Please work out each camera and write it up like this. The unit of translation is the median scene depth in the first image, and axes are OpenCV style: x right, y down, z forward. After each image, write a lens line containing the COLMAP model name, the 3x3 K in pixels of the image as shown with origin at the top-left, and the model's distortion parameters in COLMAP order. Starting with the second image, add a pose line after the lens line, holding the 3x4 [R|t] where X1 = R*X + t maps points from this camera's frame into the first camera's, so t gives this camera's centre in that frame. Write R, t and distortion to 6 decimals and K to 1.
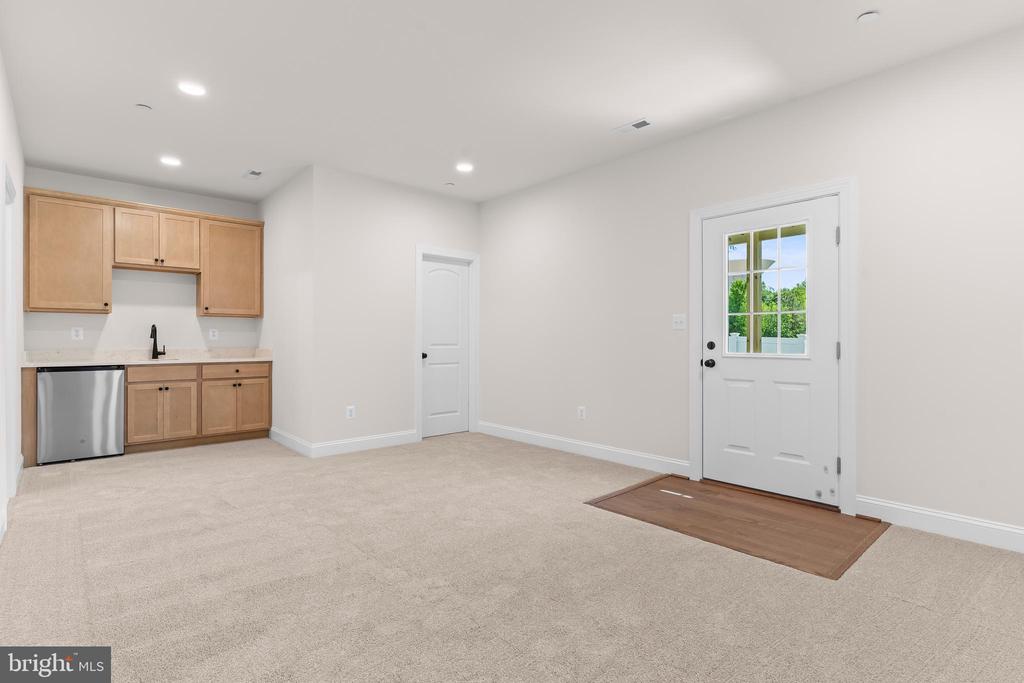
lens RADIAL K [[495.1, 0, 501.2], [0, 495.1, 333.6], [0, 0, 1]] dist [-0.001674, -0.000377]
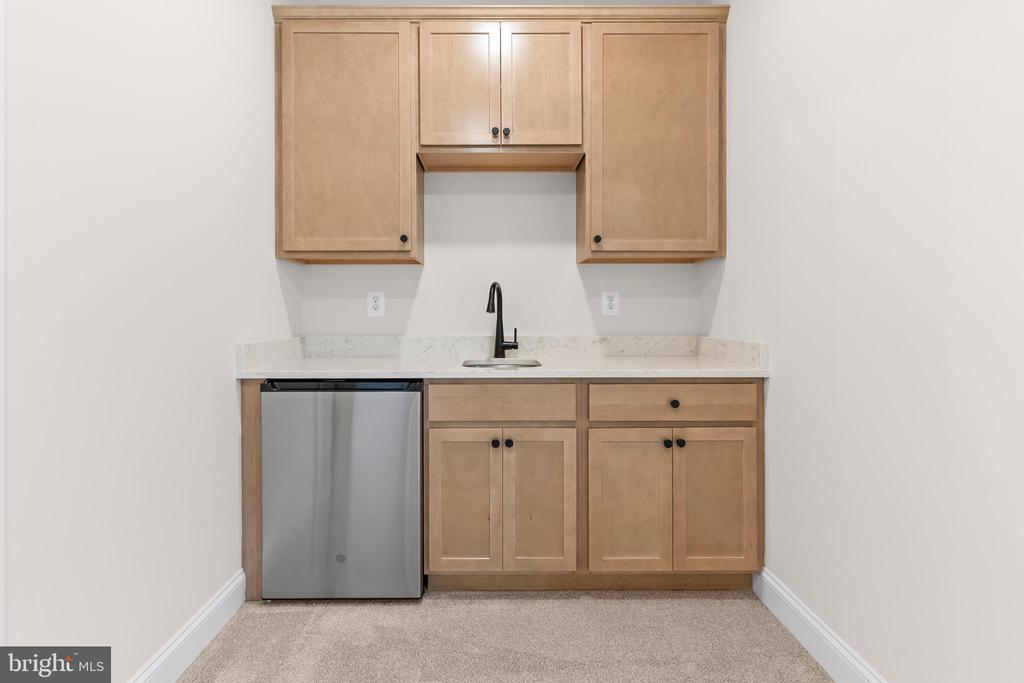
lens RADIAL K [[495.1, 0, 501.2], [0, 495.1, 333.6], [0, 0, 1]] dist [-0.001674, -0.000377]
pose [[0.757122, 0.022051, -0.652901, -0.401937], [0.009521, 0.998951, 0.044780, 0.007946], [0.653204, -0.040121, 0.756119, 0.660587]]
